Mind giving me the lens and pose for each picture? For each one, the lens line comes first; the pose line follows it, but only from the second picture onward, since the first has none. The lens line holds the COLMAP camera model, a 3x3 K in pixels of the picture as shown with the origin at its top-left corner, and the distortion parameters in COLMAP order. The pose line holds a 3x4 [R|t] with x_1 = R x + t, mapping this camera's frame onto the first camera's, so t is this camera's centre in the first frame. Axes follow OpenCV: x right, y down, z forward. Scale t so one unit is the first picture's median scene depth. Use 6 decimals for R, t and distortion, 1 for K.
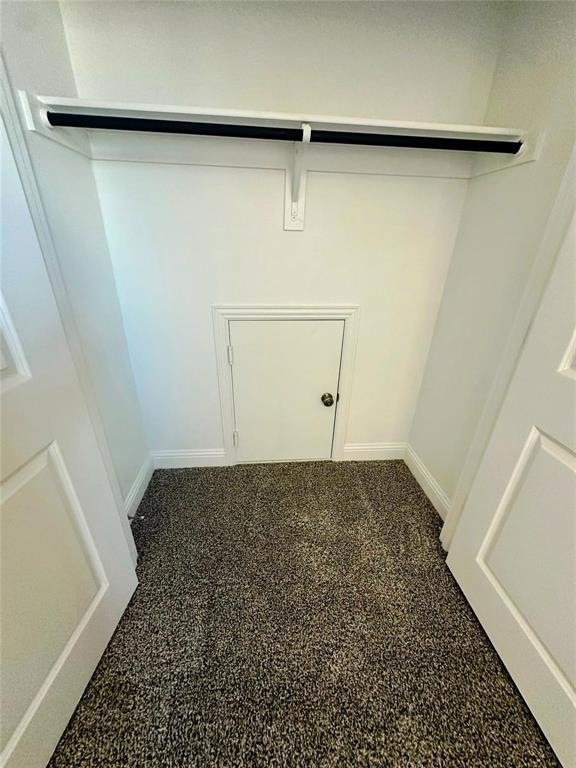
lens RADIAL K [[308.5, 0, 285.6], [0, 308.5, 384.6], [0, 0, 1]] dist [-0.001016, 0.000441]
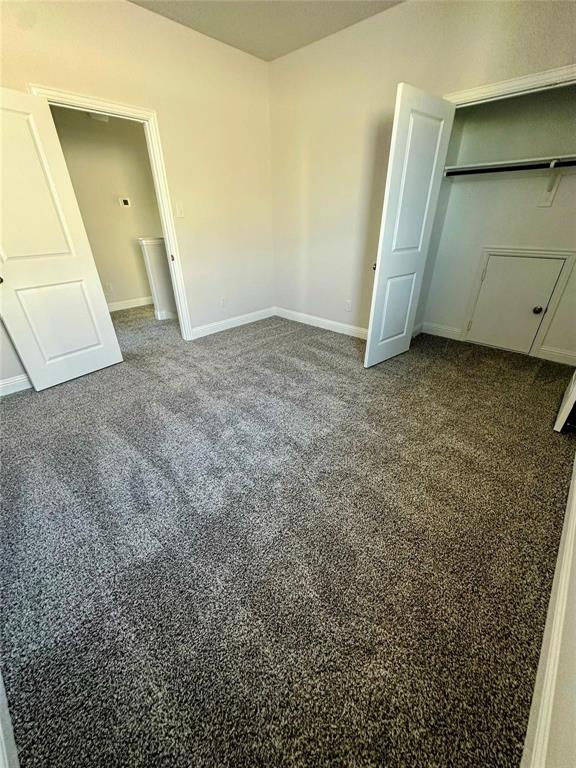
lens RADIAL K [[308.5, 0, 289.9], [0, 308.5, 381.8], [0, 0, 1]] dist [-0.001016, 0.000441]
pose [[0.670139, 0.332326, -0.663682, 0.588395], [-0.296851, 0.939540, 0.170717, 0.651841], [0.680289, 0.082611, 0.728273, -1.353513]]
